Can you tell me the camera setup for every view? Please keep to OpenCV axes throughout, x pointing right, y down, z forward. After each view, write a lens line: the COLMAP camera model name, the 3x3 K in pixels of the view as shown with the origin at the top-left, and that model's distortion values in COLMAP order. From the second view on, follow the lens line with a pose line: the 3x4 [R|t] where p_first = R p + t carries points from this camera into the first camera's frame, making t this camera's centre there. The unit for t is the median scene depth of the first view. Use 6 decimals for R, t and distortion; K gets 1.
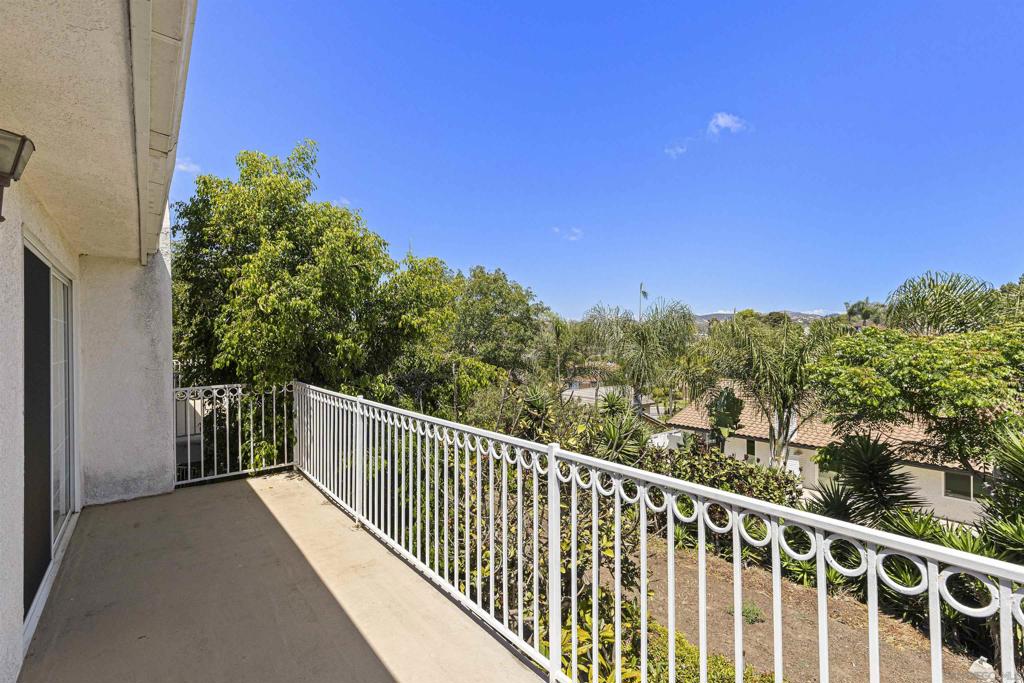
lens RADIAL K [[459.4, 0, 514.6], [0, 459.4, 340.7], [0, 0, 1]] dist [0.004454, -0.000235]
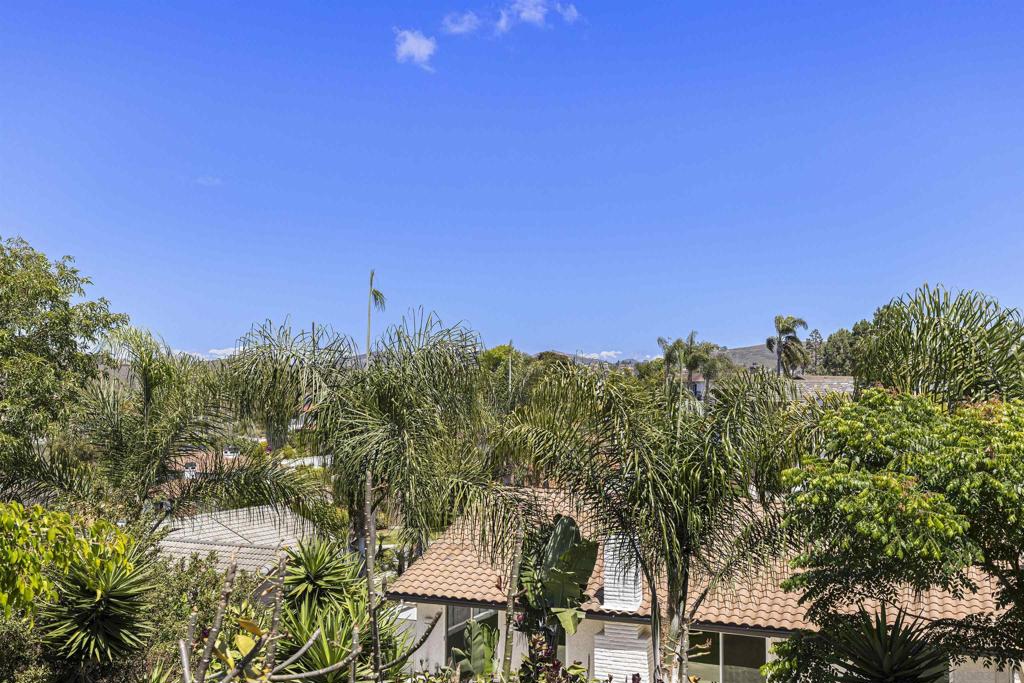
lens RADIAL K [[974.5, 0, 515.8], [0, 974.5, 343.2], [0, 0, 1]] dist [0.002315, 0.005608]
pose [[0.874362, 0.042574, 0.483403, -0.048351], [-0.013812, 0.997924, -0.062905, -0.004745], [-0.485077, 0.048325, 0.873135, 0.207205]]
